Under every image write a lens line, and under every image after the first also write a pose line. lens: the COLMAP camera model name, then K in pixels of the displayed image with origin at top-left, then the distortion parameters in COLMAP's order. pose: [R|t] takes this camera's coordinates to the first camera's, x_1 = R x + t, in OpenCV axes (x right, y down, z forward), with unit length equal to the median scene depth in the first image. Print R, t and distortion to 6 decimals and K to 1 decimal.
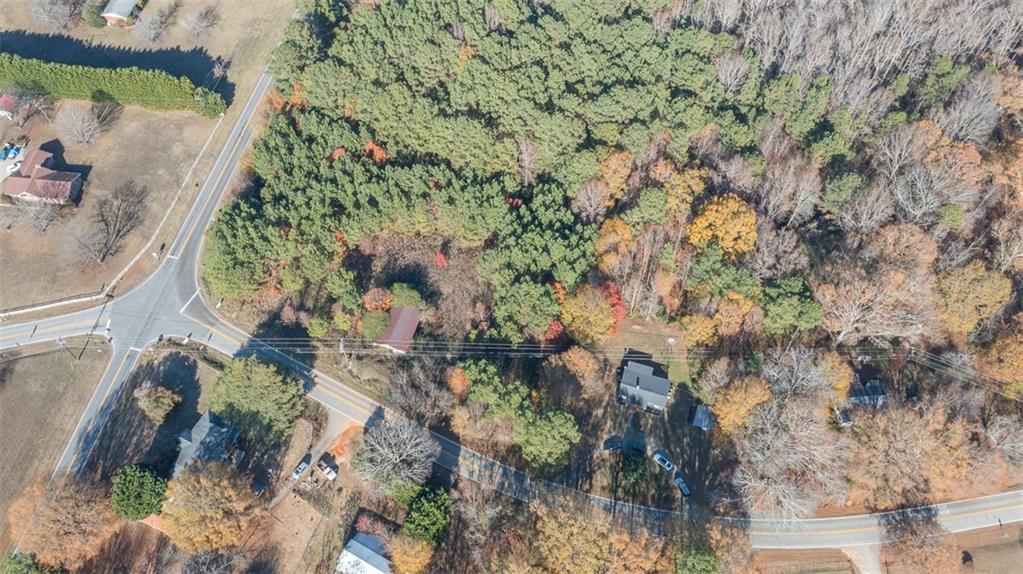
lens RADIAL K [[811.9, 0, 509.2], [0, 811.9, 288.3], [0, 0, 1]] dist [-0.005211, 0.007982]
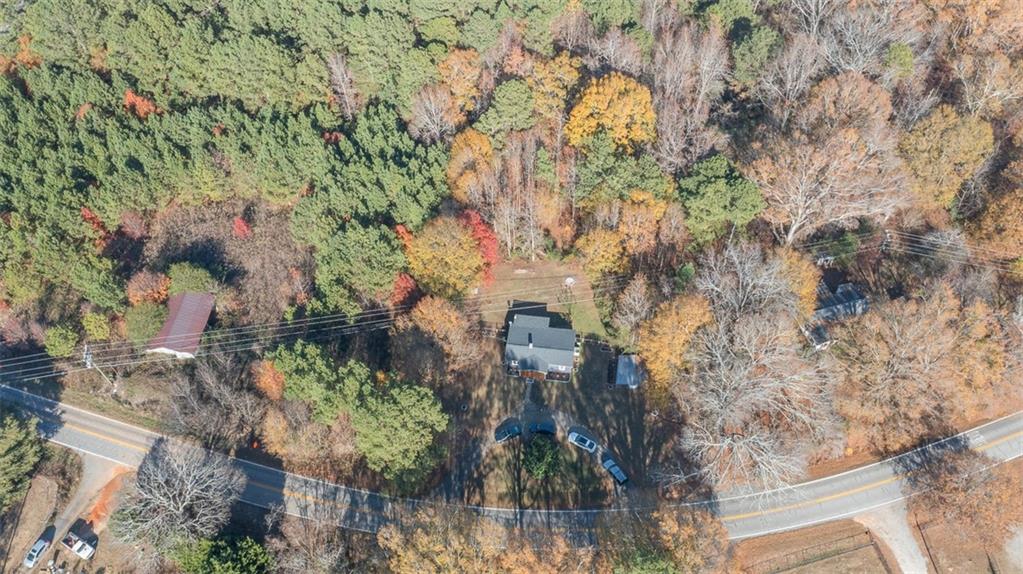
lens RADIAL K [[811.9, 0, 509.6], [0, 811.9, 290.6], [0, 0, 1]] dist [-0.005211, 0.007982]
pose [[0.982792, -0.158244, 0.095280, 0.080491], [0.164269, 0.984646, -0.059060, 0.112086], [-0.084471, 0.073696, 0.993697, 0.294937]]
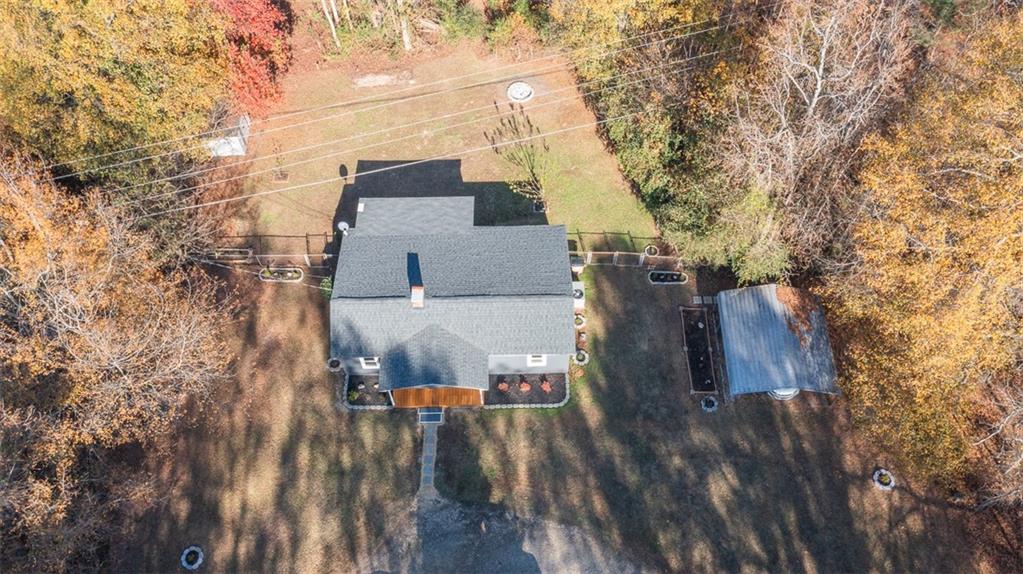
lens RADIAL K [[811.9, 0, 509.4], [0, 811.9, 289.2], [0, 0, 1]] dist [-0.005211, 0.007982]
pose [[0.945049, -0.284605, 0.160880, 0.147942], [0.281903, 0.958614, 0.039871, 0.116975], [-0.165570, 0.007672, 0.986168, 0.798451]]
